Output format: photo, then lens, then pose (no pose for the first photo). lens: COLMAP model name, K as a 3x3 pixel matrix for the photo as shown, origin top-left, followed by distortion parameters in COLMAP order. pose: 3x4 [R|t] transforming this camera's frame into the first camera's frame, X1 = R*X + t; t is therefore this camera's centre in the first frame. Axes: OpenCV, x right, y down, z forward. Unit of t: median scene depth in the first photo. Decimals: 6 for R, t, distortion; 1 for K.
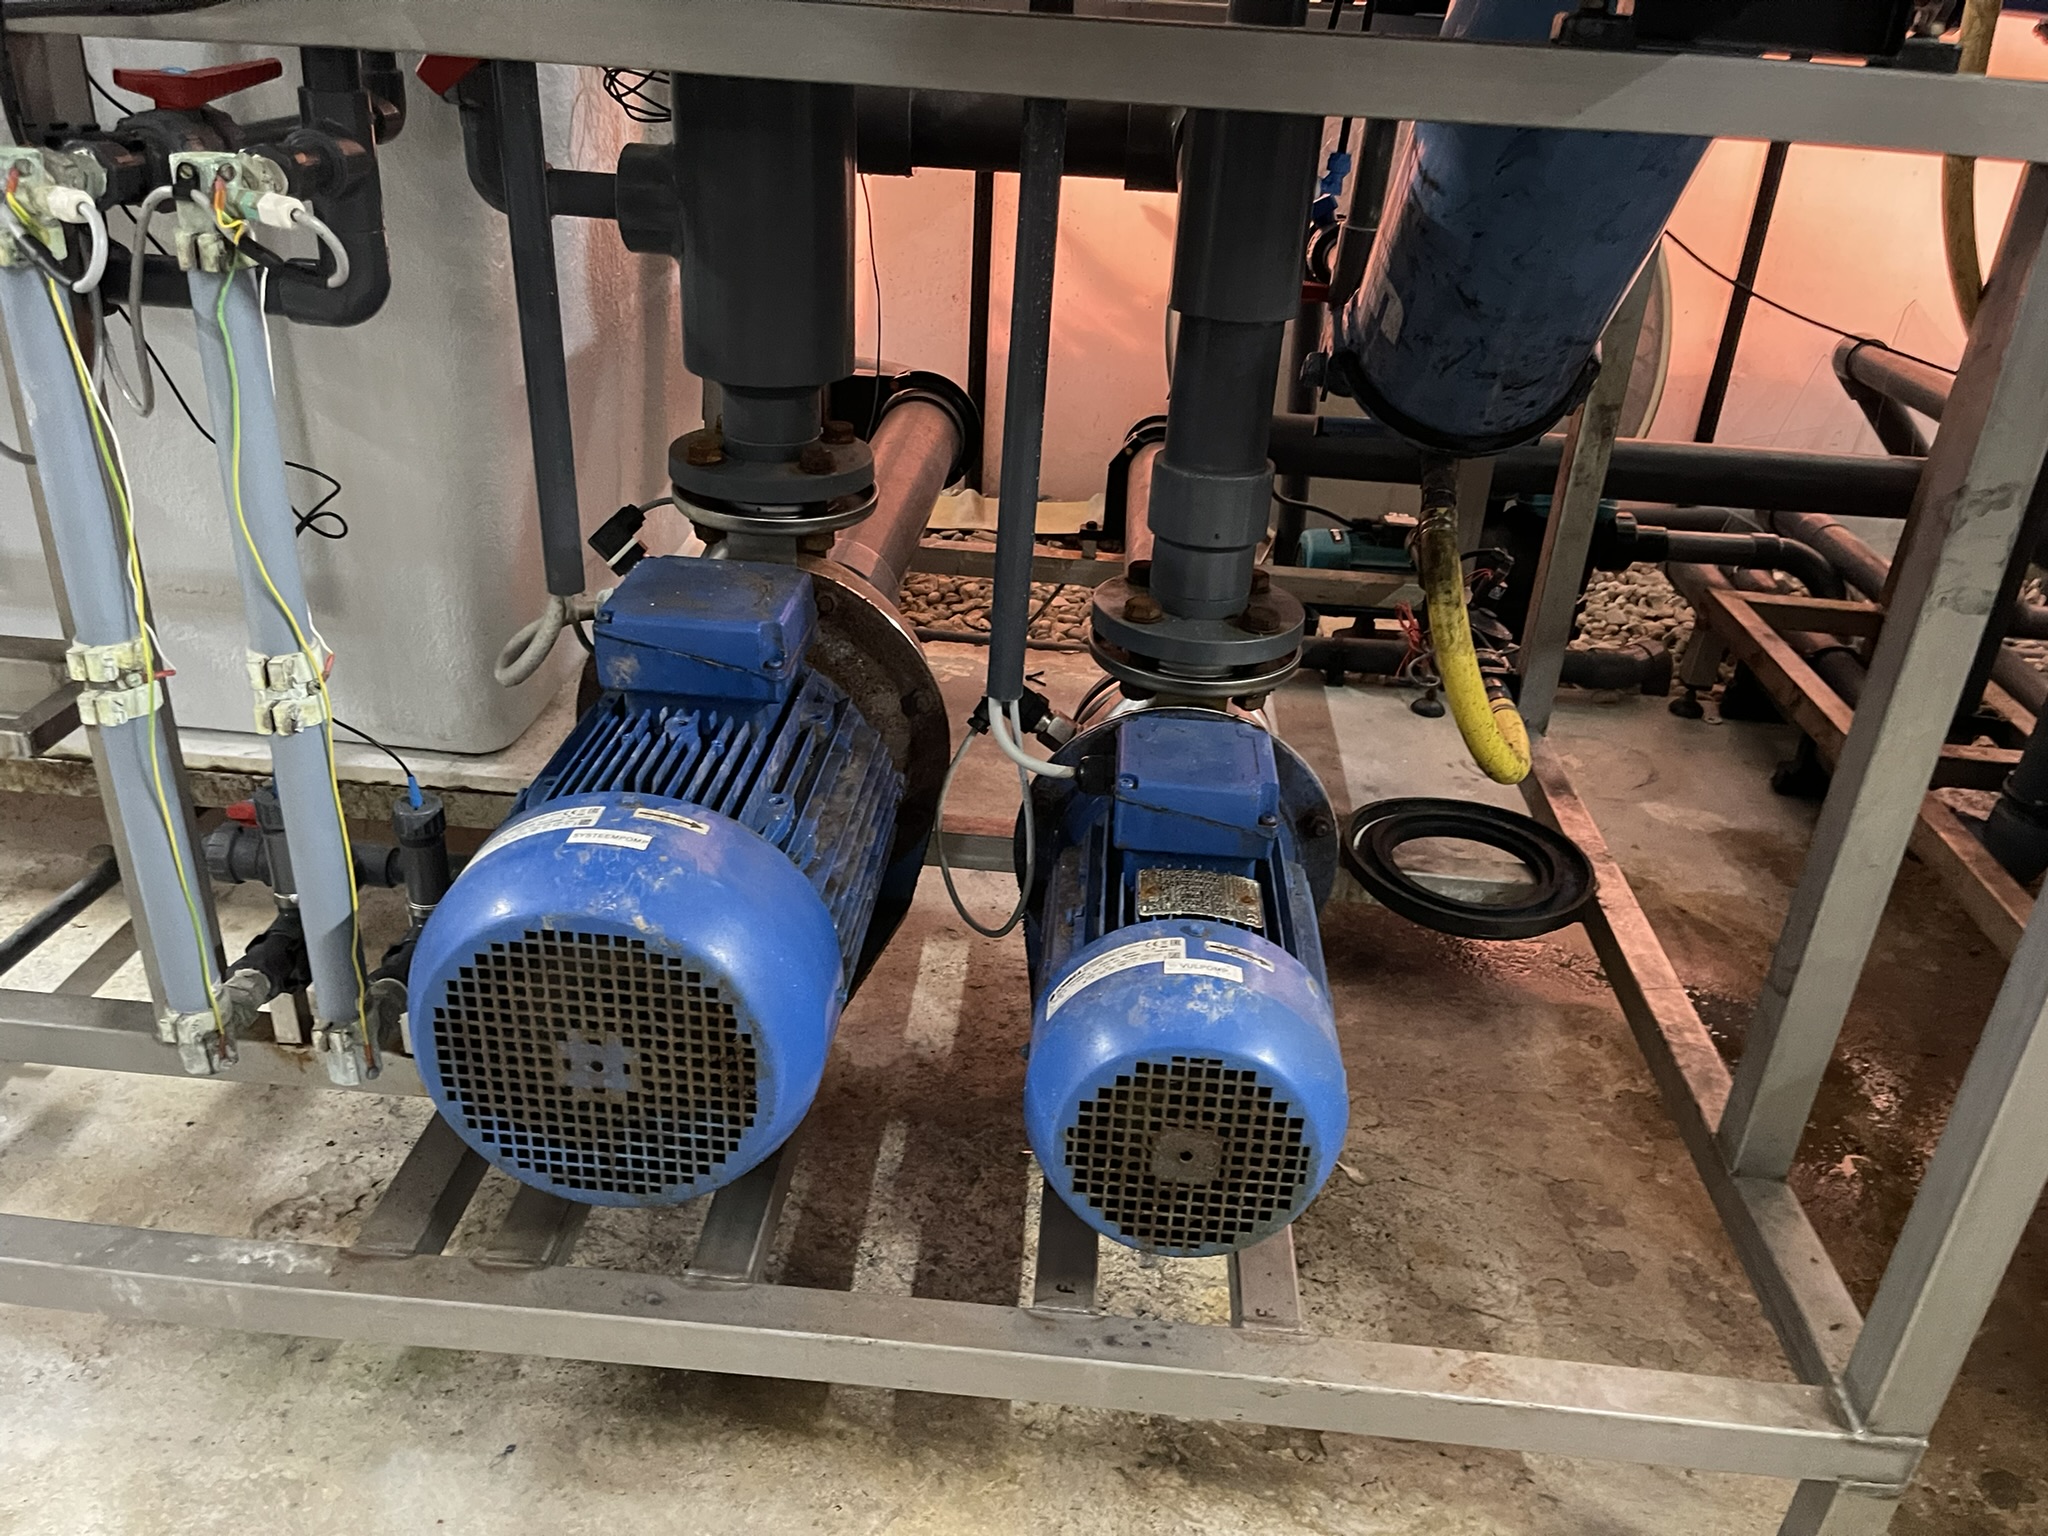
lens RADIAL K [[1586.6, 0, 996.4], [0, 1586.6, 766.6], [0, 0, 1]] dist [0.042633, -0.006973]
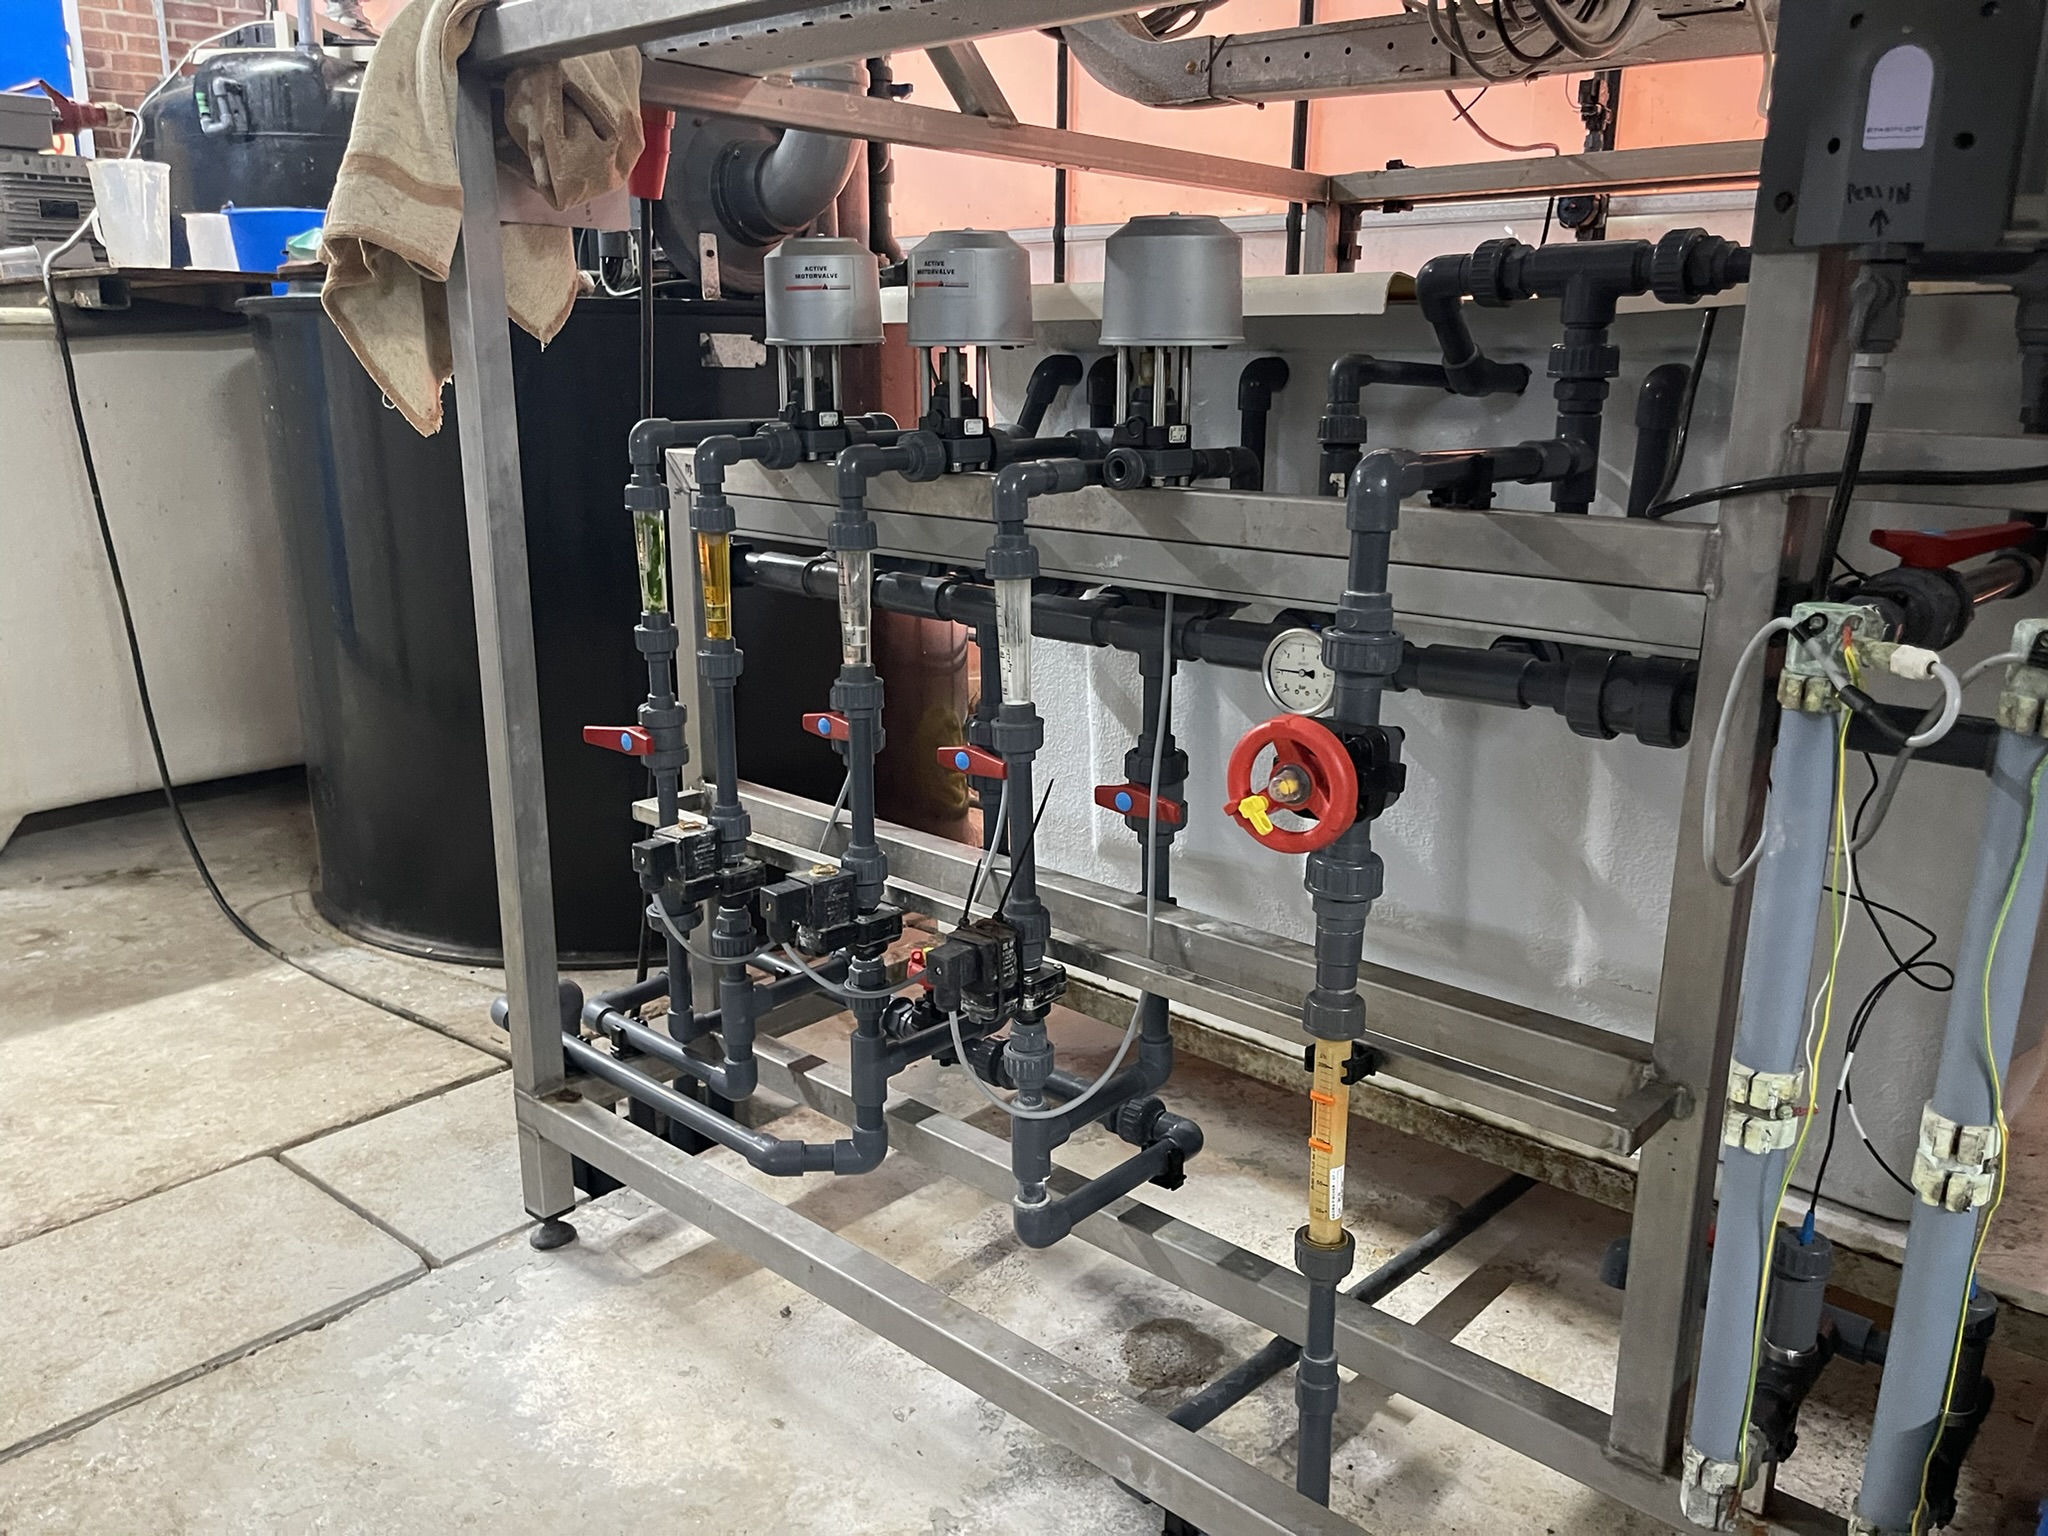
lens RADIAL K [[1577.8, 0, 1010.6], [0, 1577.8, 772.7], [0, 0, 1]] dist [0.050800, -0.080033]
pose [[0.790840, 0.114290, -0.601257, -0.292887], [-0.247443, 0.958244, -0.143316, 0.003032], [0.559771, 0.262117, 0.786098, -0.066360]]
